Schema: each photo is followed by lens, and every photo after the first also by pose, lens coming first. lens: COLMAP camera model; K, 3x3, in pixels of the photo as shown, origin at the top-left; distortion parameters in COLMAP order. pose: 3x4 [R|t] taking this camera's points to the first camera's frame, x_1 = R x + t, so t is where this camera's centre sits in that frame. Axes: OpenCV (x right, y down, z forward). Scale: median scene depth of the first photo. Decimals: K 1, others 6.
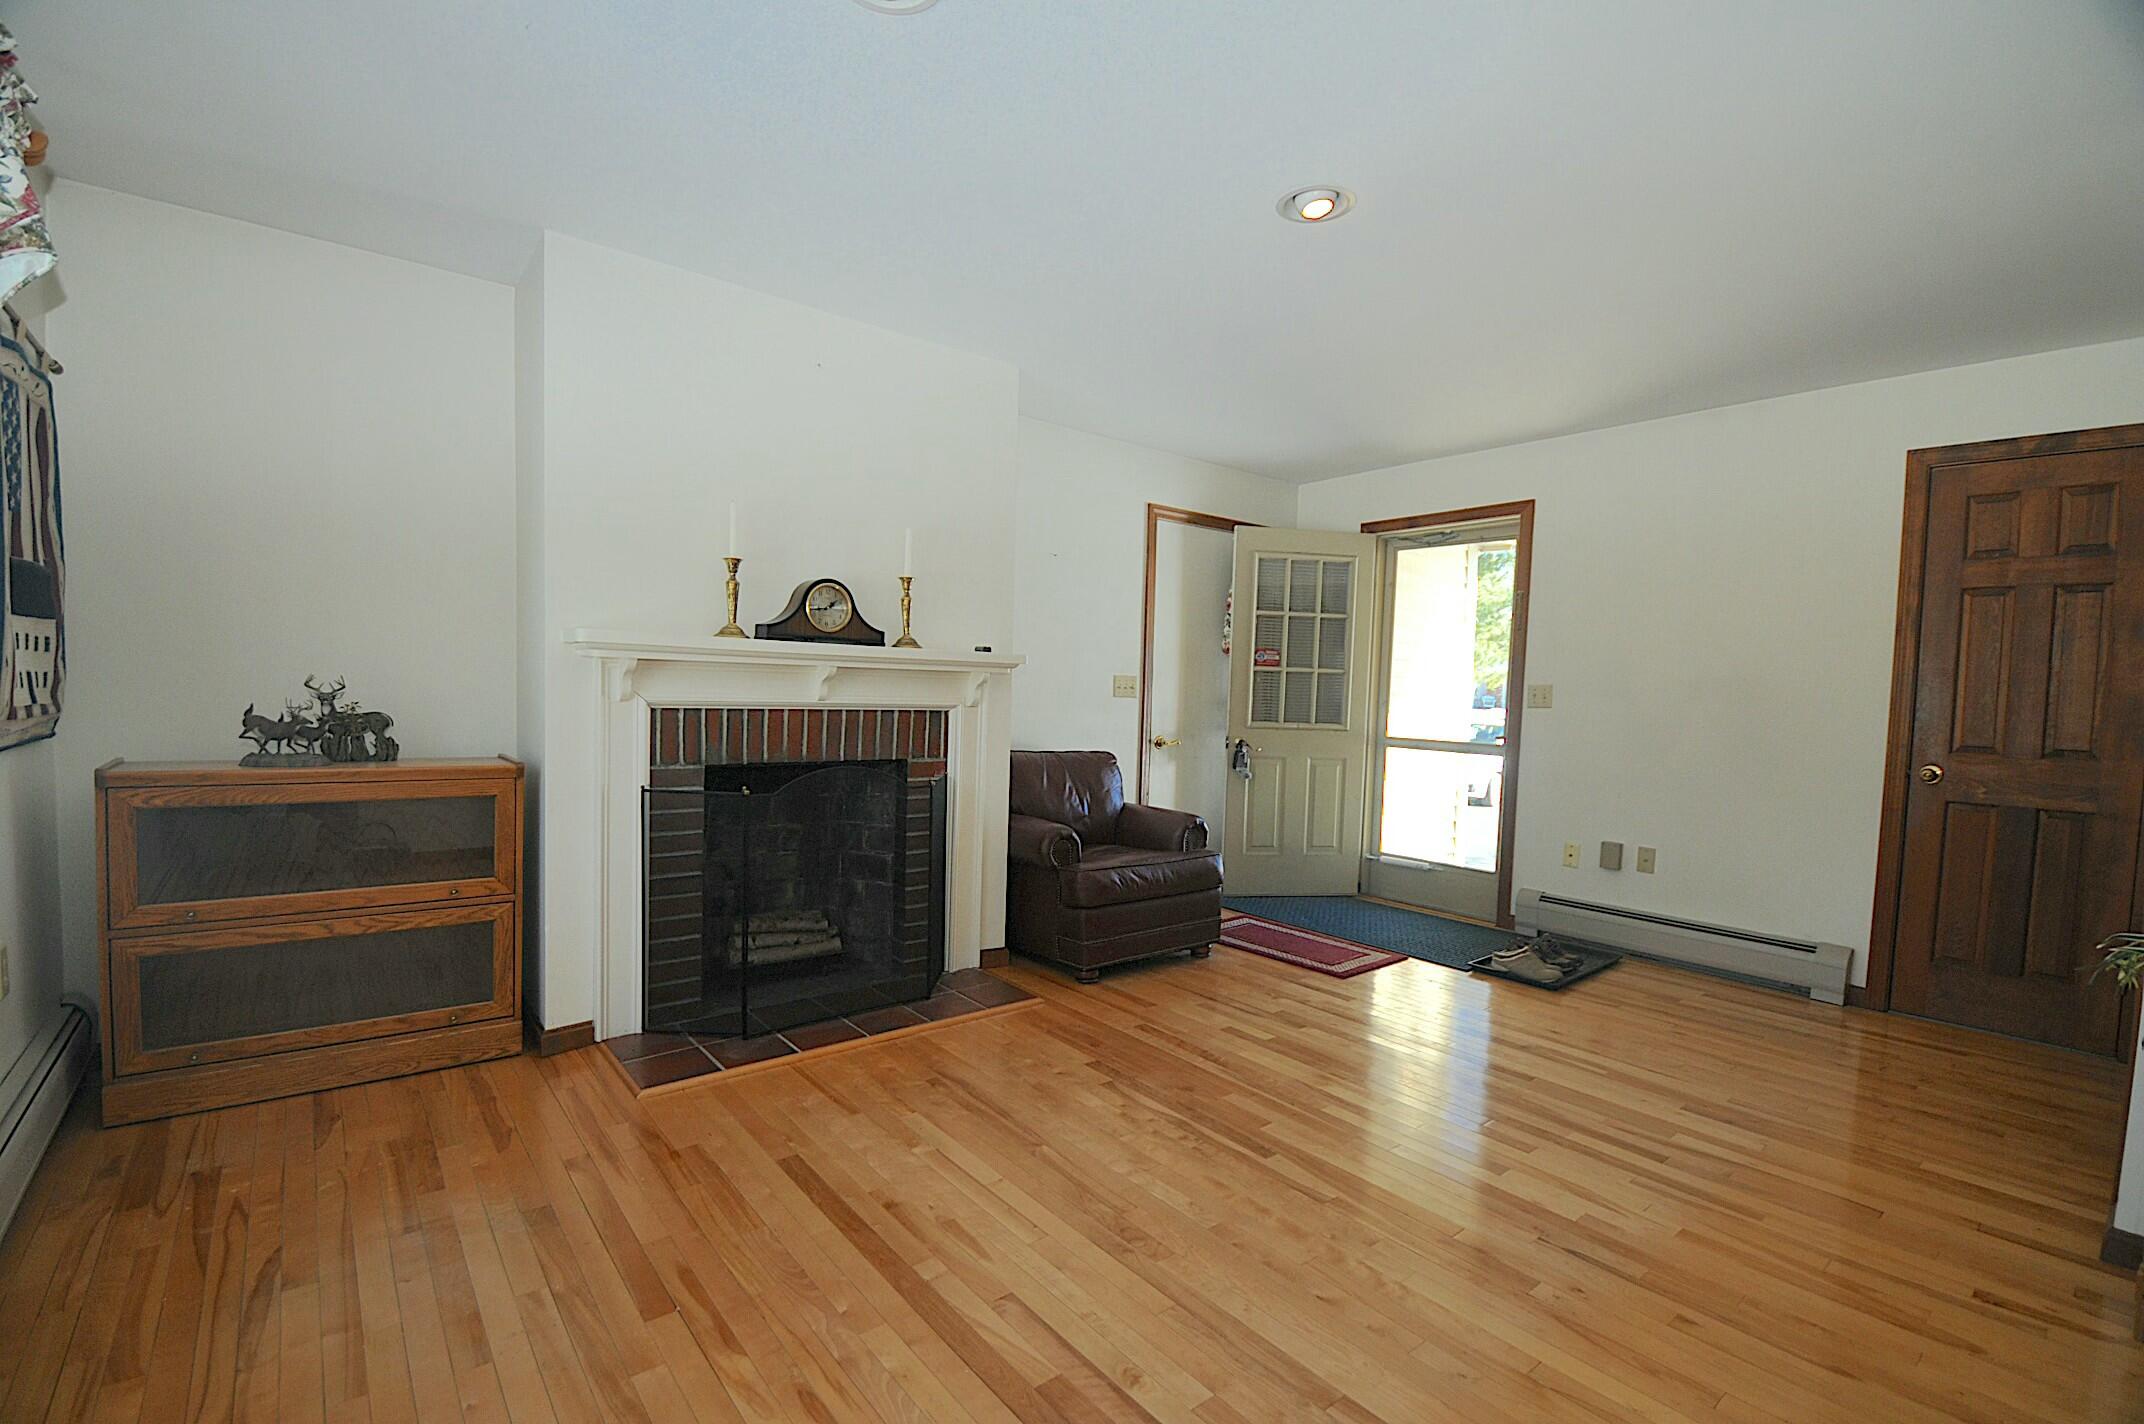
lens RADIAL K [[931.8, 0, 1057.2], [0, 931.8, 742.9], [0, 0, 1]] dist [0.011130, -0.020820]
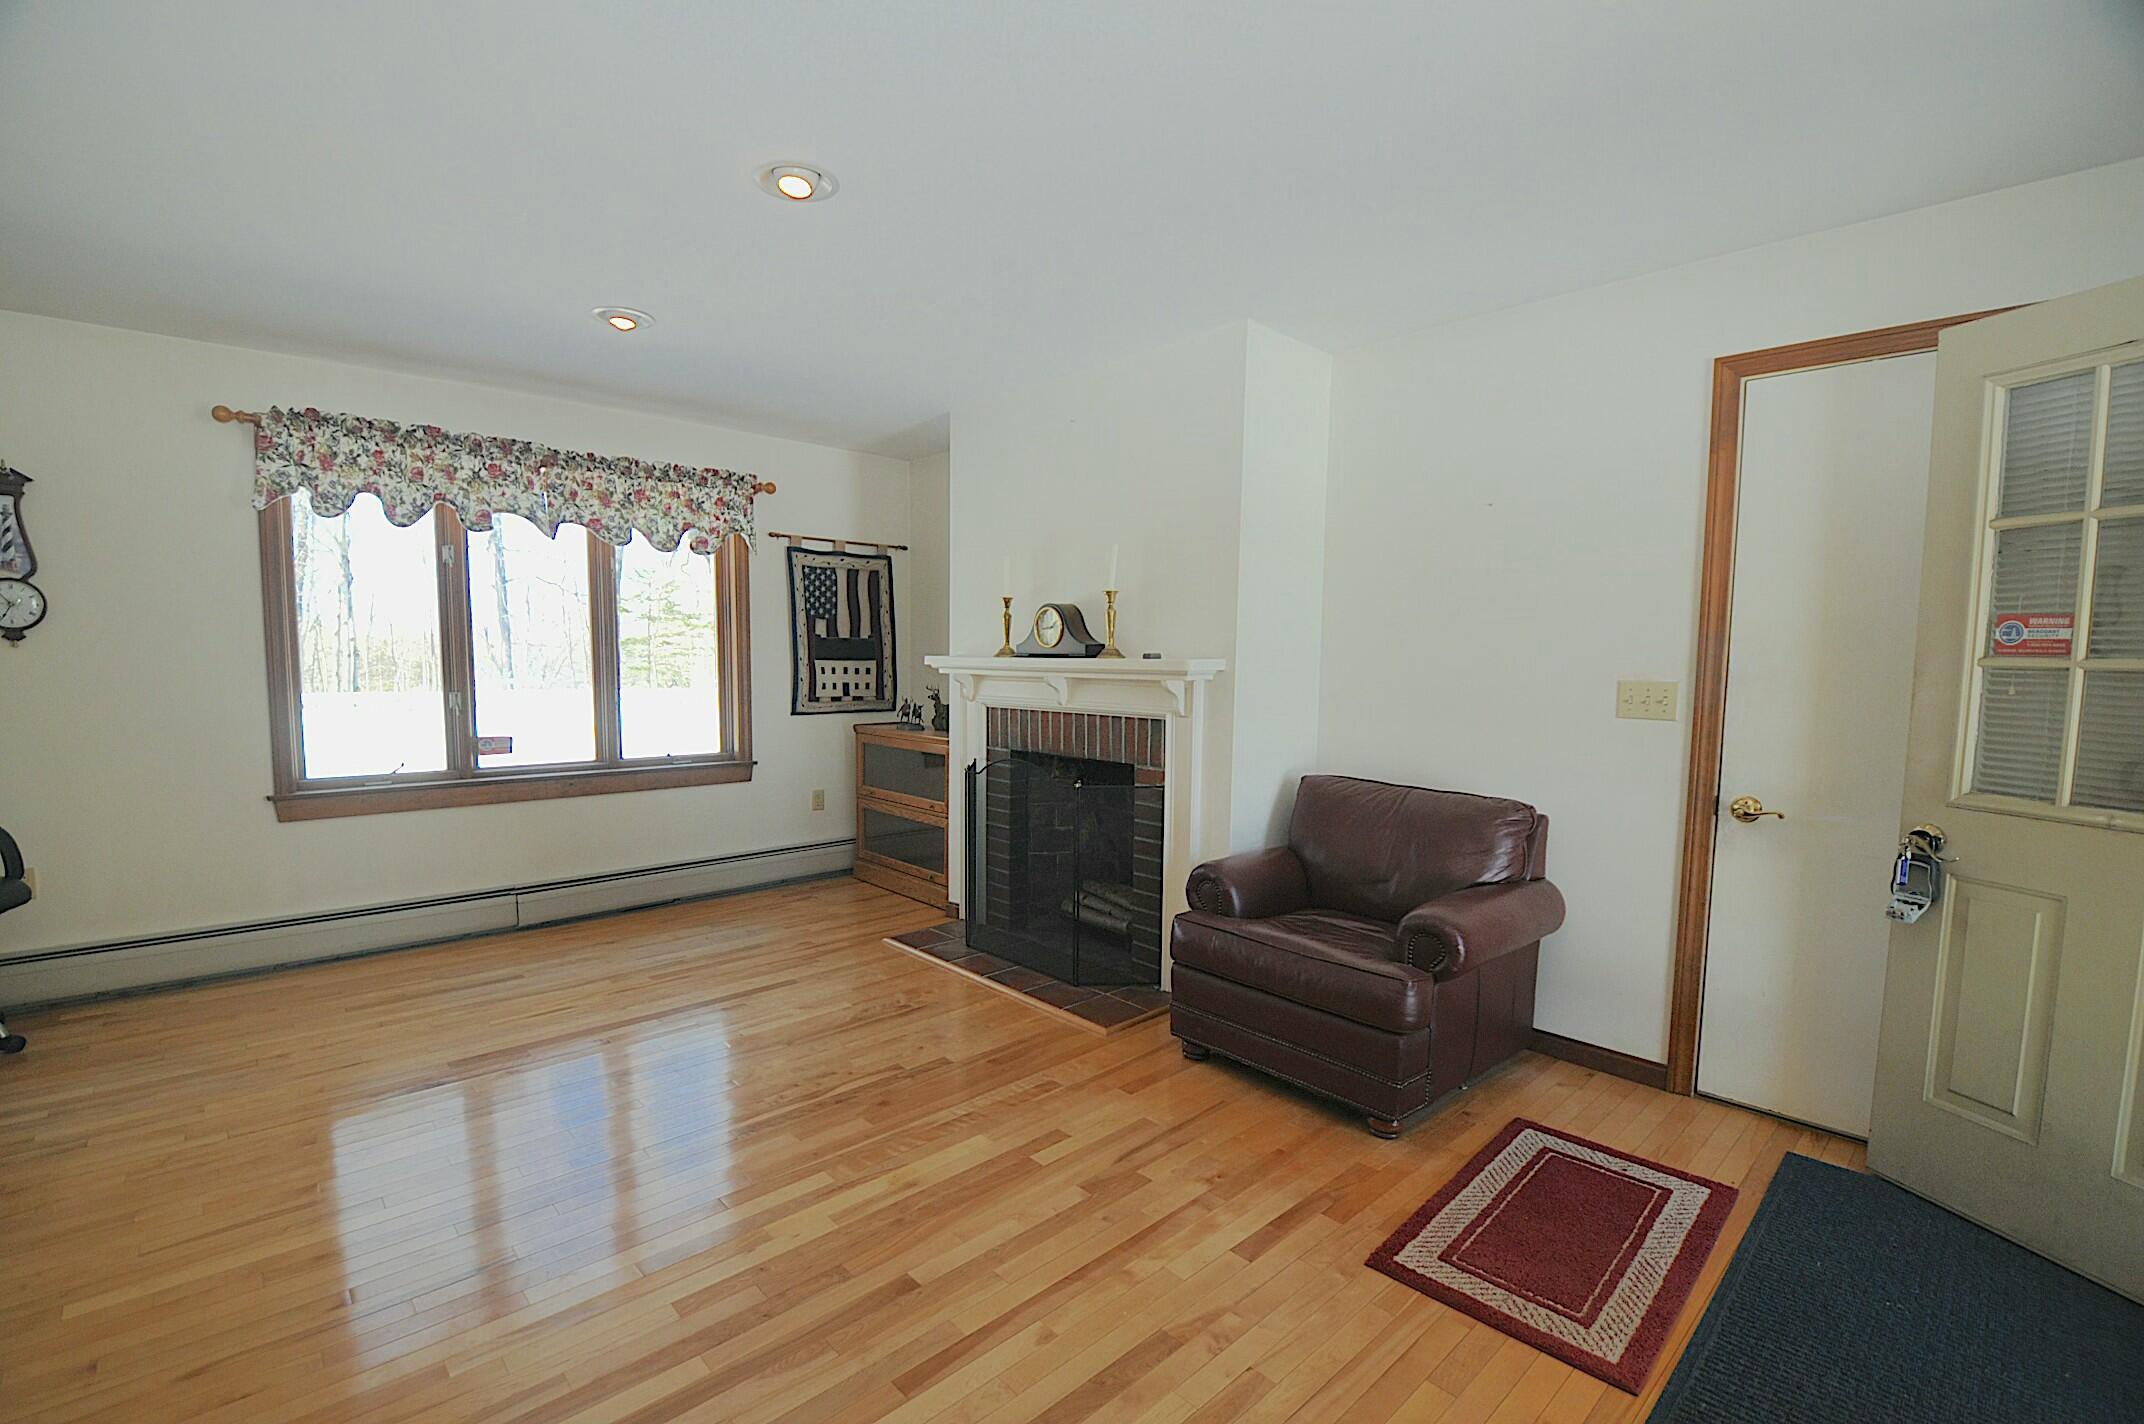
lens RADIAL K [[931.8, 0, 1057.2], [0, 931.8, 742.9], [0, 0, 1]] dist [0.011130, -0.020820]
pose [[0.076319, 0.064901, -0.994969, 0.866273], [-0.065125, 0.996073, 0.059977, -0.063470], [0.994954, 0.060220, 0.080246, 0.837889]]
